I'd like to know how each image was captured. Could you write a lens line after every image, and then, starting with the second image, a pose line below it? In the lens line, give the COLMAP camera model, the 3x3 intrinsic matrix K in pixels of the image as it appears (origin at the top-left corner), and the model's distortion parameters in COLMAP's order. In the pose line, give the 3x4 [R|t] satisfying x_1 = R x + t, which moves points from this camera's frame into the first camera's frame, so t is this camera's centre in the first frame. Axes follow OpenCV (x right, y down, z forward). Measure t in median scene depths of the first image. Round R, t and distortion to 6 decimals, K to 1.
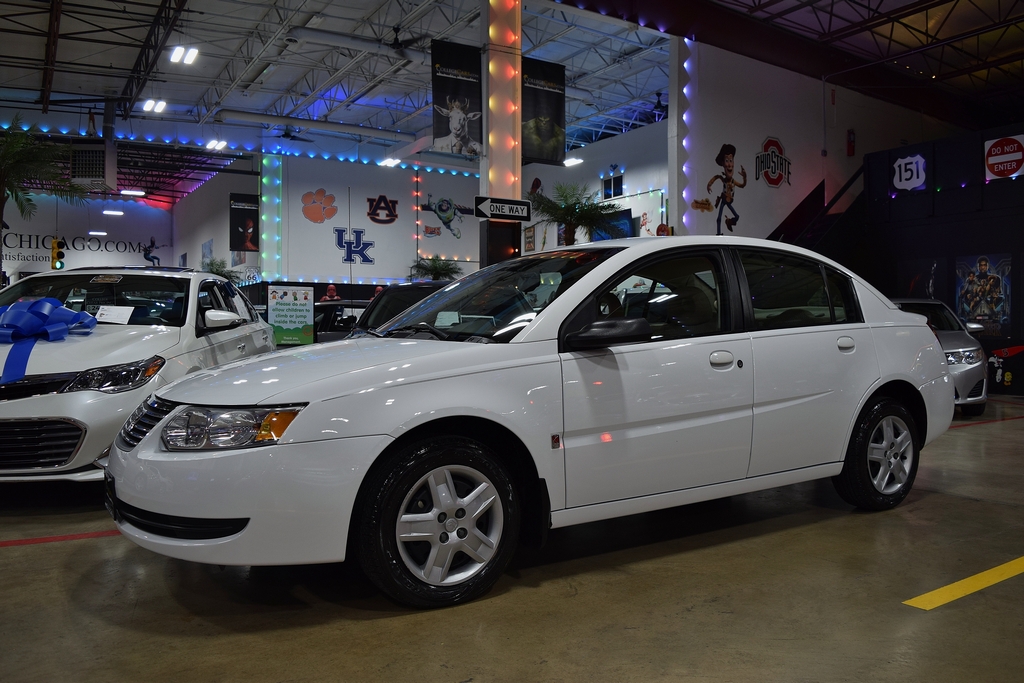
lens RADIAL K [[795.7, 0, 520.4], [0, 795.7, 330.2], [0, 0, 1]] dist [-0.099629, 0.028490]
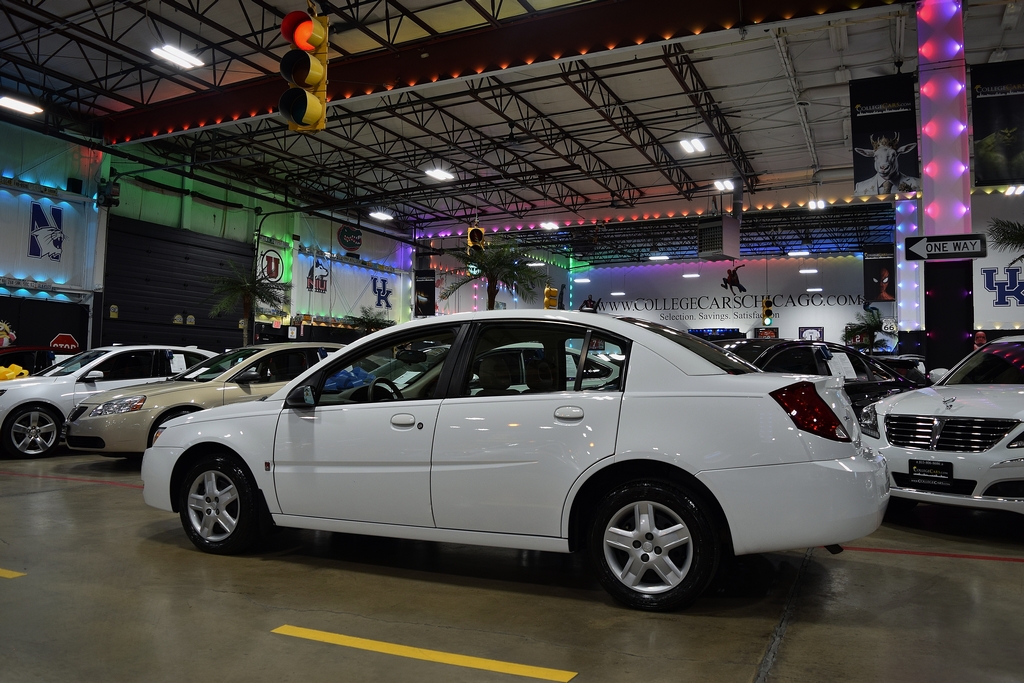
lens RADIAL K [[795.7, 0, 521.7], [0, 795.7, 335.9], [0, 0, 1]] dist [-0.099629, 0.028490]
pose [[0.561662, -0.037427, -0.826520, 0.357470], [-0.006630, 0.998741, -0.049731, -0.008808], [0.827340, 0.033412, 0.560706, 0.123984]]
